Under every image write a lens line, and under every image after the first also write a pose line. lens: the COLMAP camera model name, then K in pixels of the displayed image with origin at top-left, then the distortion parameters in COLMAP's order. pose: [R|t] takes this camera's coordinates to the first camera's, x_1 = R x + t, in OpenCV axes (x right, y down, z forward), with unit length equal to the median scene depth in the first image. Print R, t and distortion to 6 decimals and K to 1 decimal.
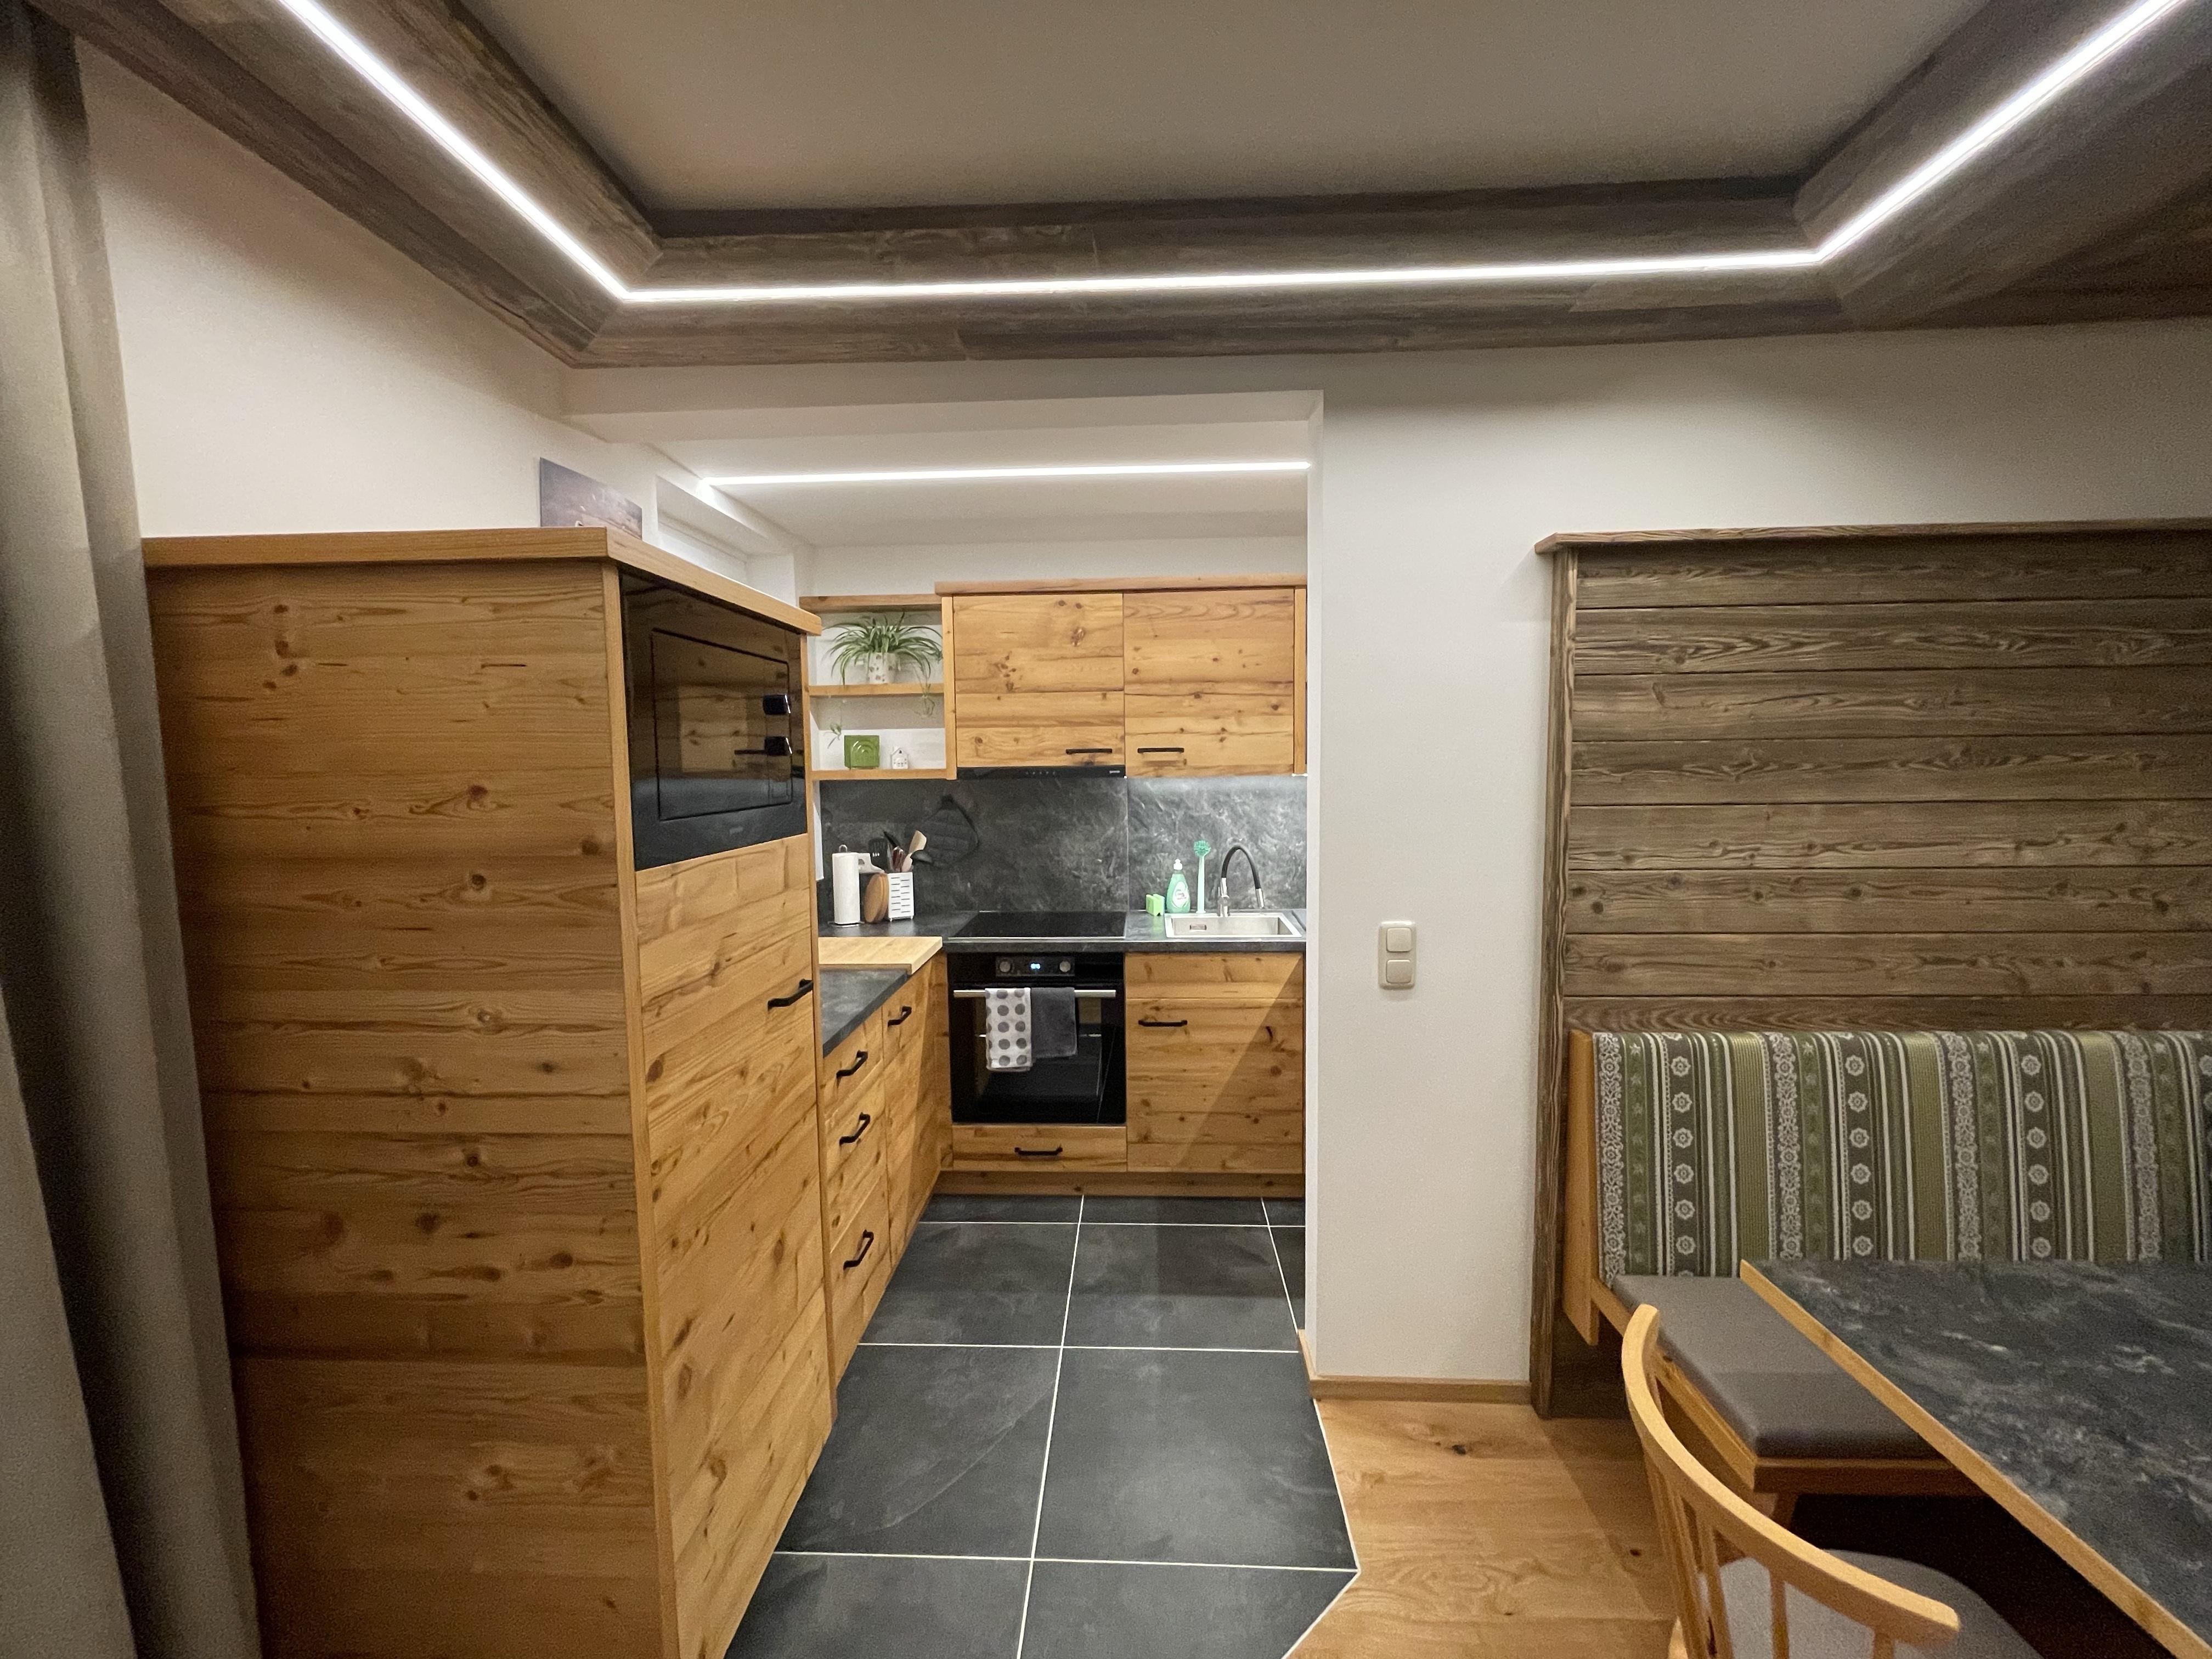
lens RADIAL K [[891.6, 0, 1111.8], [0, 891.6, 832.7], [0, 0, 1]] dist [-0.002044, -0.000063]
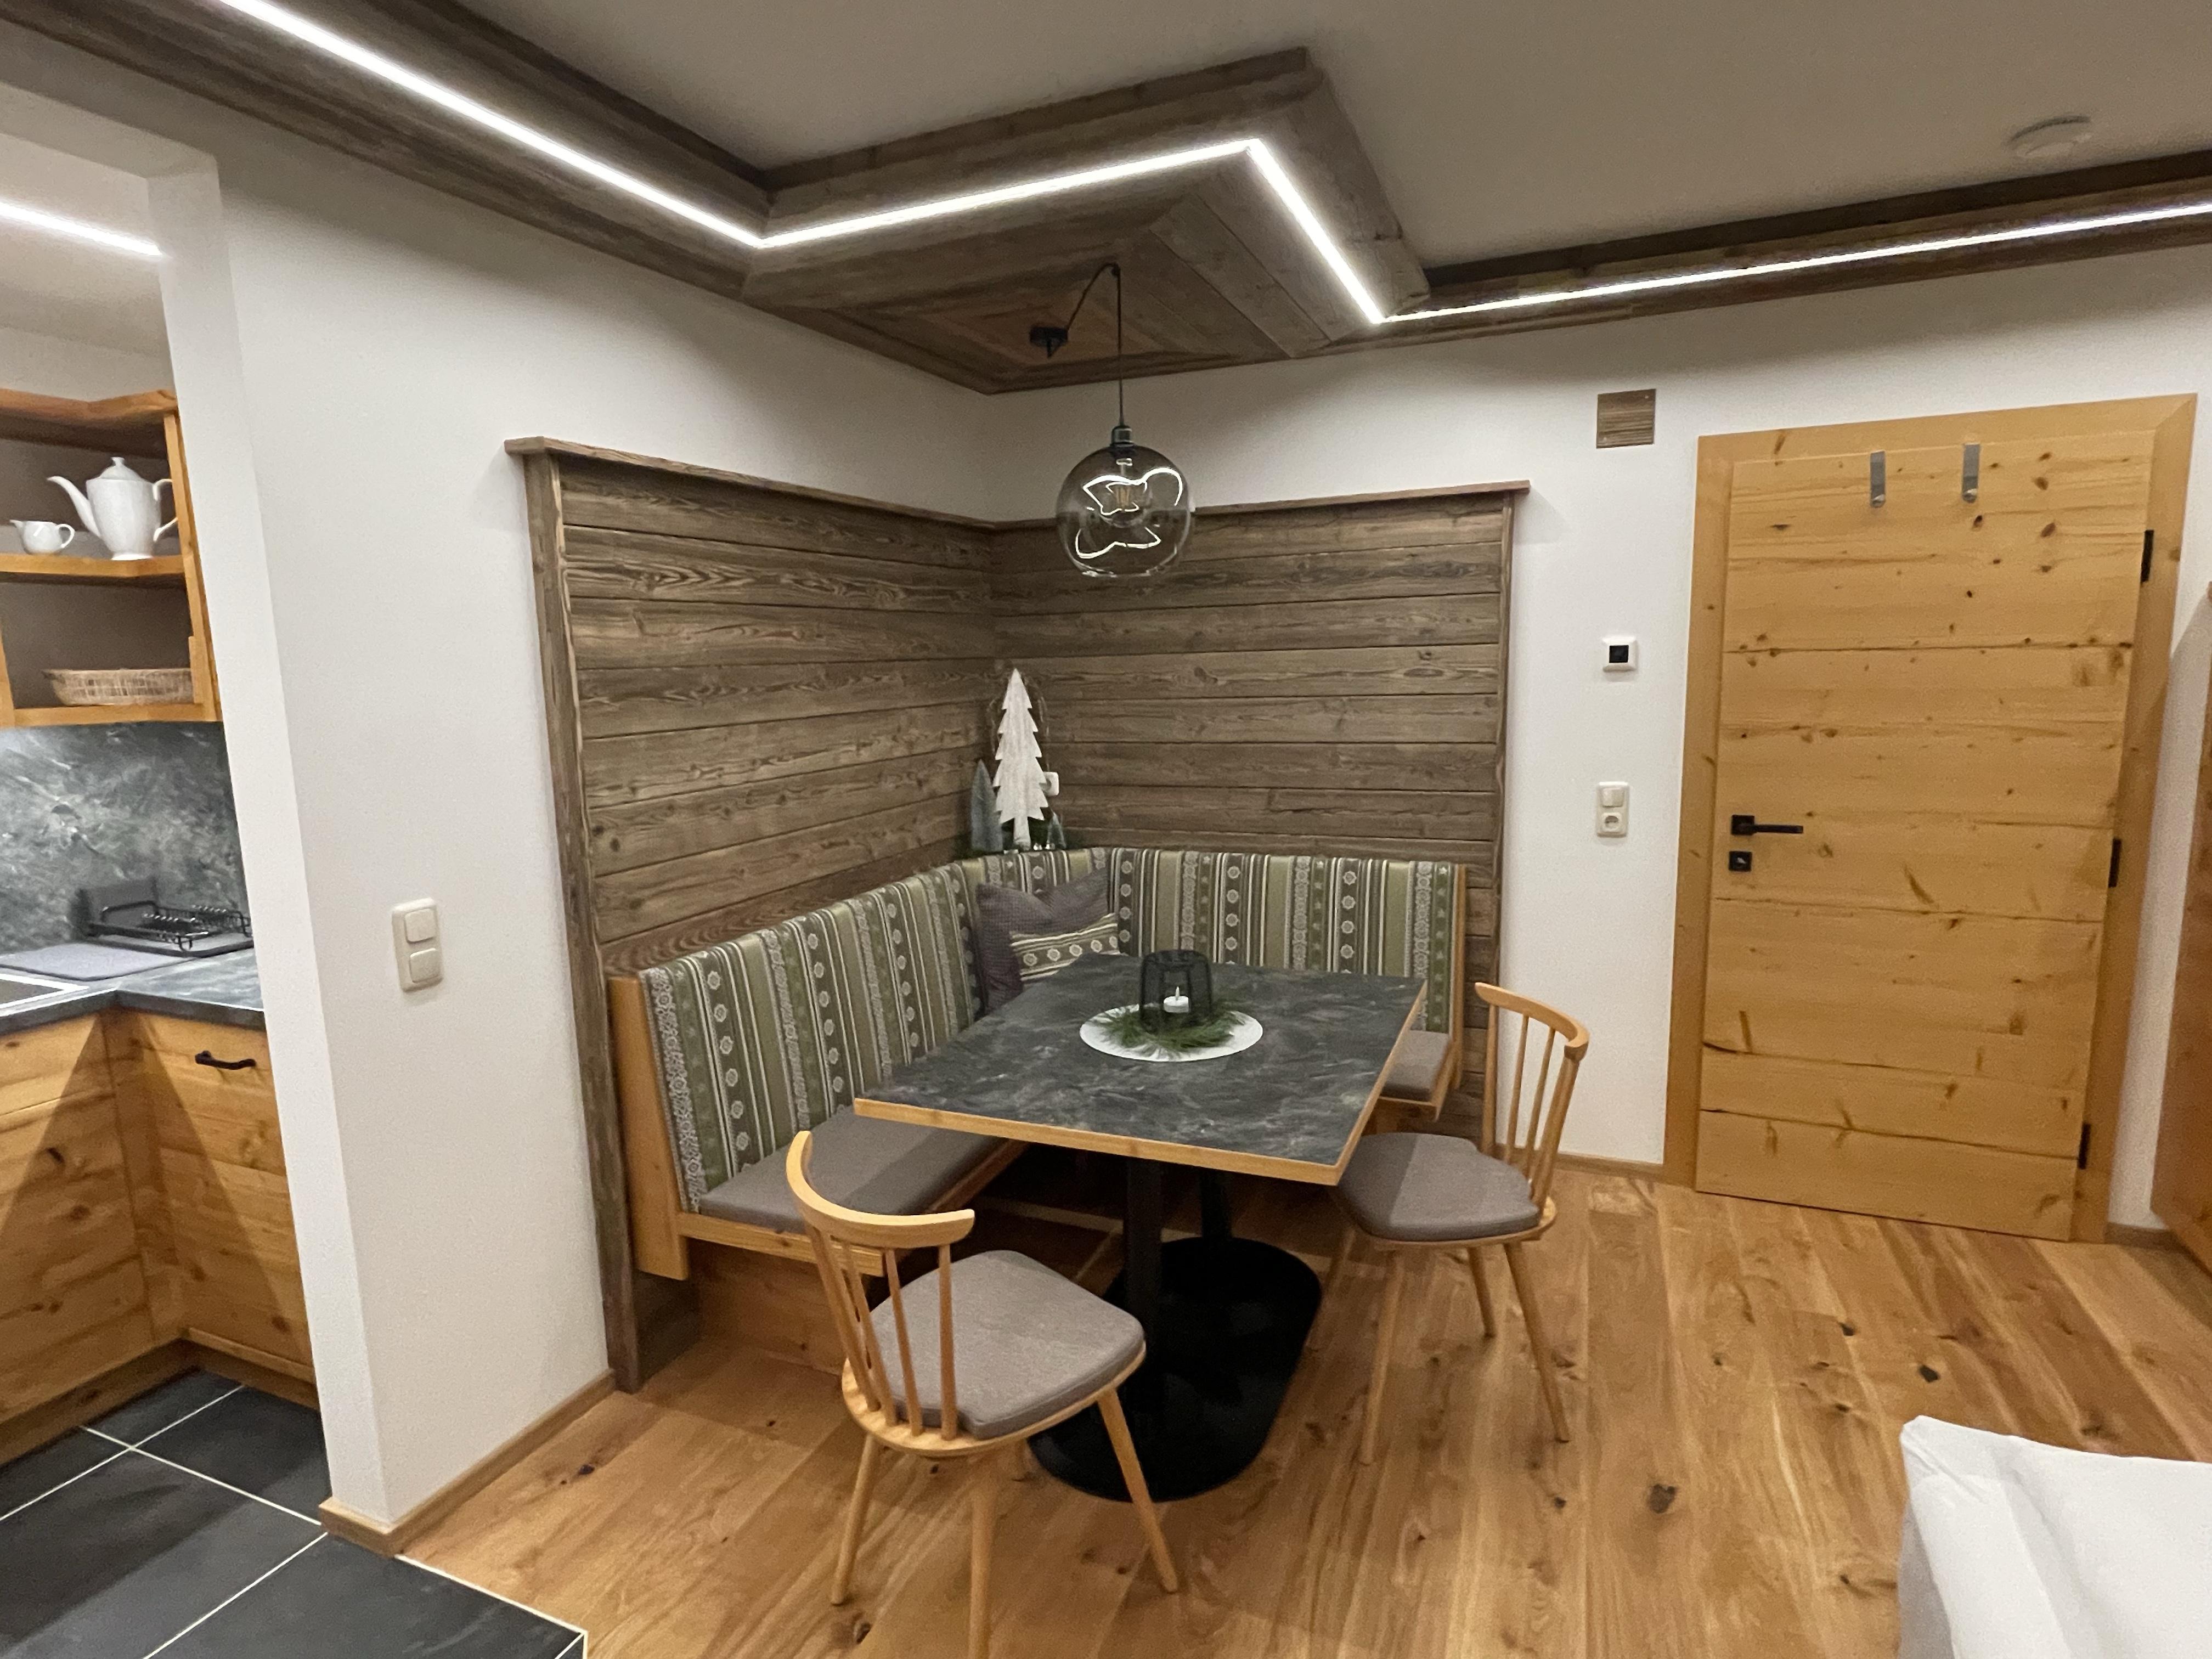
lens RADIAL K [[1150.1, 0, 1099.7], [0, 1150.1, 836.4], [0, 0, 1]] dist [-0.001542, 0.000717]
pose [[0.353823, -0.142571, 0.924382, -0.417283], [0.100241, 0.988402, 0.114076, -0.013440], [-0.929925, 0.052298, 0.364011, 0.074837]]
